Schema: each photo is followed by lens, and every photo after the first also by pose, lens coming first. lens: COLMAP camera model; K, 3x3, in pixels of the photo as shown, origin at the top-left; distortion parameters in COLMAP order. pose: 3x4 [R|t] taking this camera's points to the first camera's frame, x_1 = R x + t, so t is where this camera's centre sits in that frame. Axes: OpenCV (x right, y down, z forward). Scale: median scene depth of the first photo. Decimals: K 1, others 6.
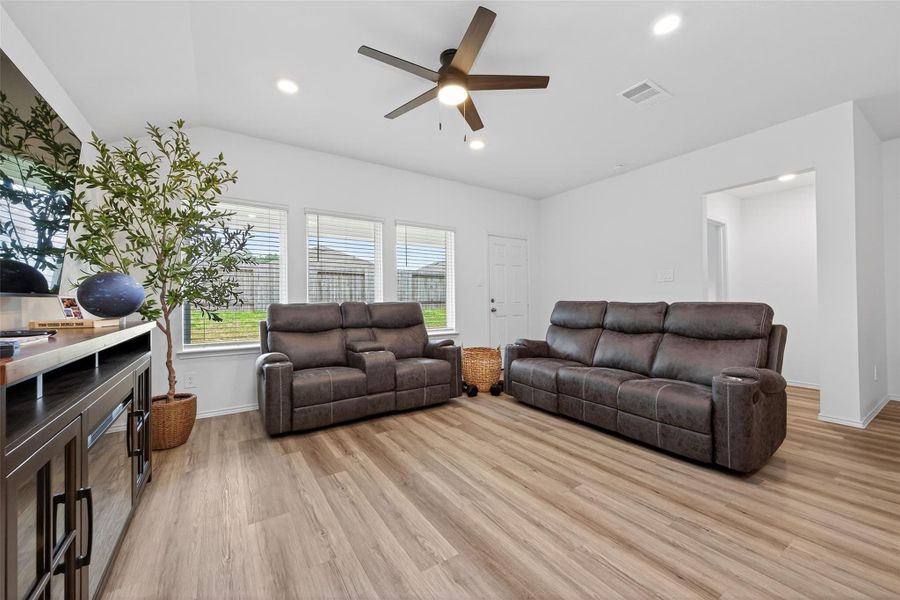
lens RADIAL K [[348.7, 0, 450.5], [0, 348.7, 301.6], [0, 0, 1]] dist [0.004895, -0.001016]
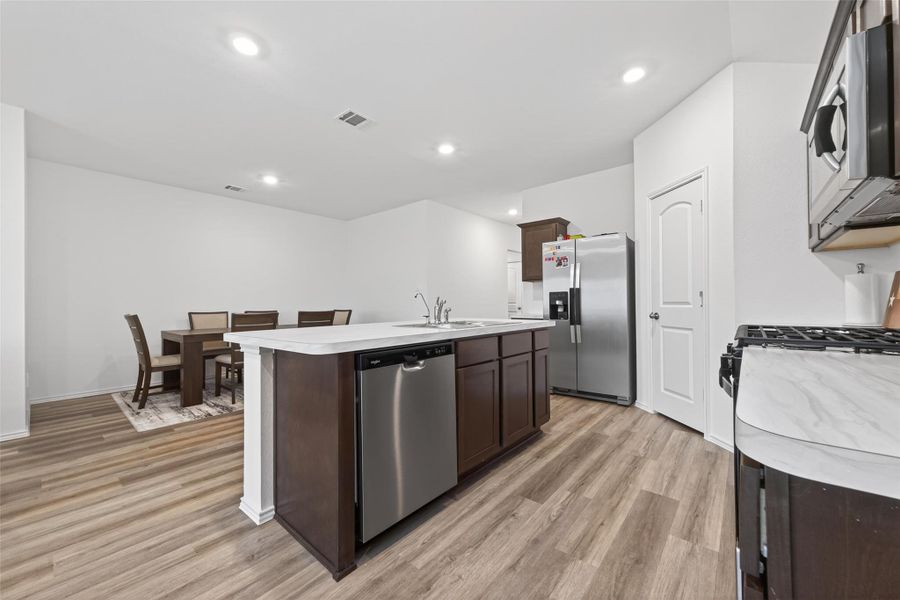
lens RADIAL K [[348.7, 0, 453.5], [0, 348.7, 301.1], [0, 0, 1]] dist [0.004895, -0.001016]
pose [[-0.290590, 0.017198, 0.956693, -0.185453], [0.011834, 0.999827, -0.014379, 0.001683], [-0.956775, 0.007143, -0.290743, 0.145389]]
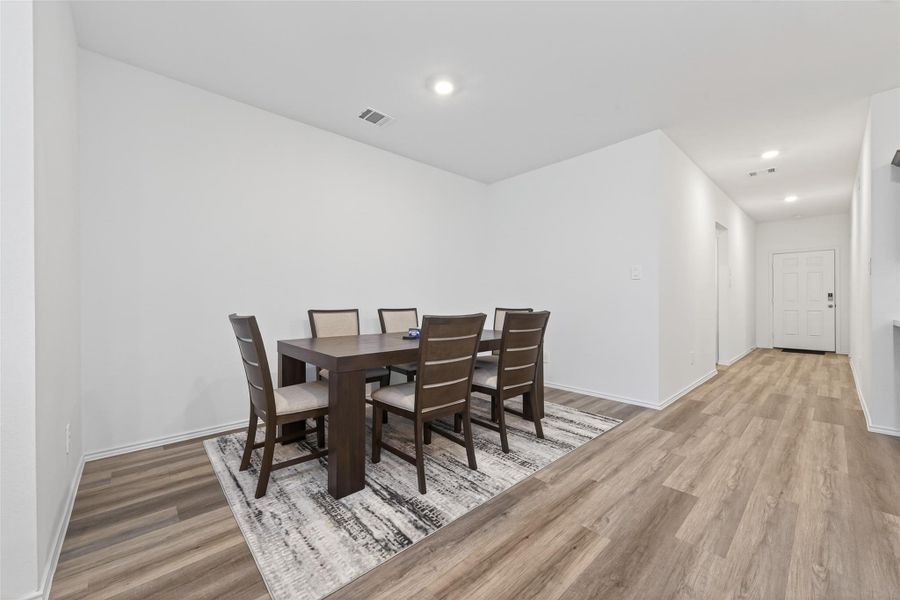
lens RADIAL K [[348.7, 0, 451.4], [0, 348.7, 299.3], [0, 0, 1]] dist [0.004895, -0.001016]
pose [[-0.161188, 0.011757, 0.986854, 0.829787], [0.002224, 0.999931, -0.011549, -0.005900], [-0.986921, 0.000333, -0.161203, 0.714644]]
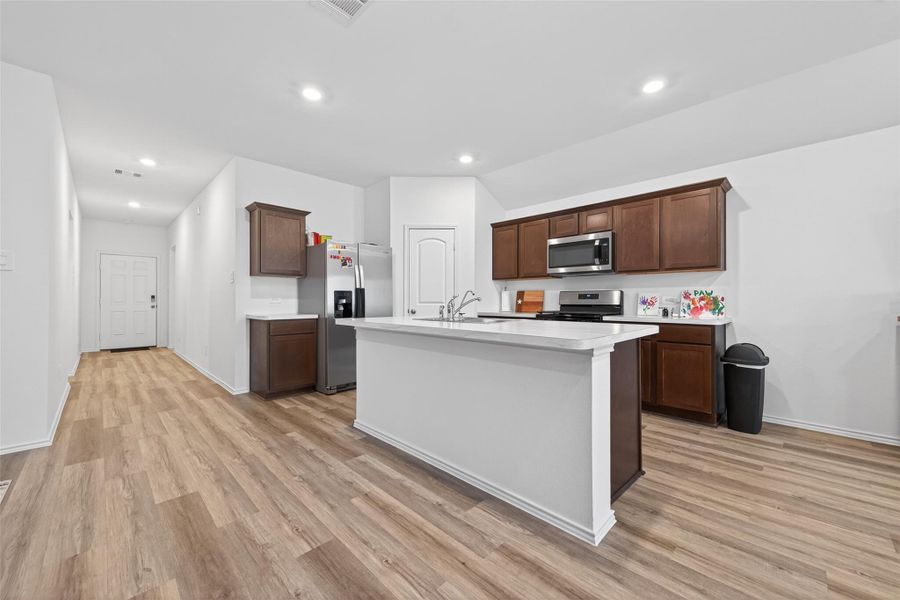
lens RADIAL K [[348.7, 0, 449.9], [0, 348.7, 300.8], [0, 0, 1]] dist [0.004895, -0.001016]
pose [[-0.979296, 0.007020, -0.202310, 1.111685], [0.007255, 0.999974, -0.000417, -0.007543], [0.202301, -0.001876, -0.979322, 0.963136]]
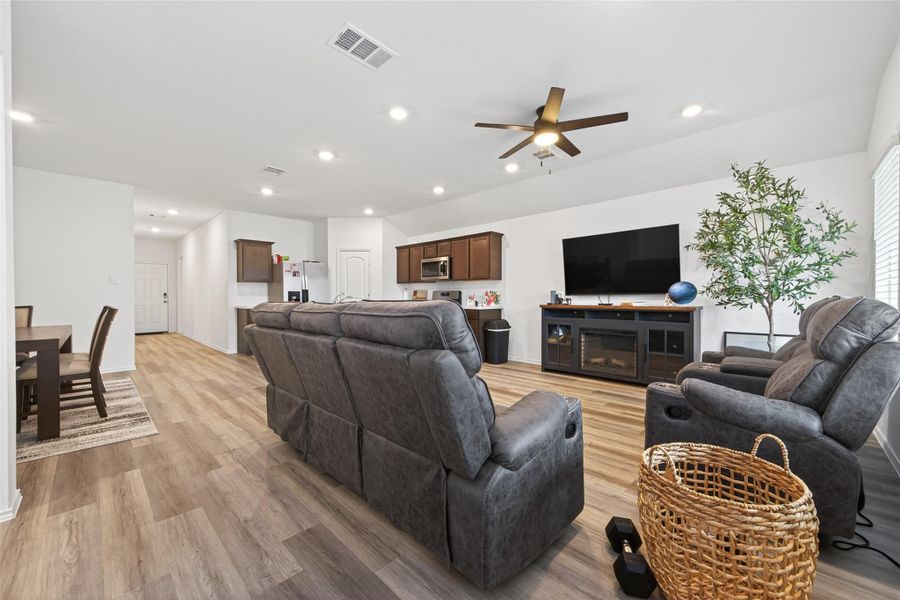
lens RADIAL K [[348.7, 0, 450.6], [0, 348.7, 299.6], [0, 0, 1]] dist [0.004895, -0.001016]
pose [[-0.975750, 0.012404, -0.218537, 0.654752], [0.010342, 0.999891, 0.010576, -0.009809], [0.218644, 0.008059, -0.975771, 2.230606]]
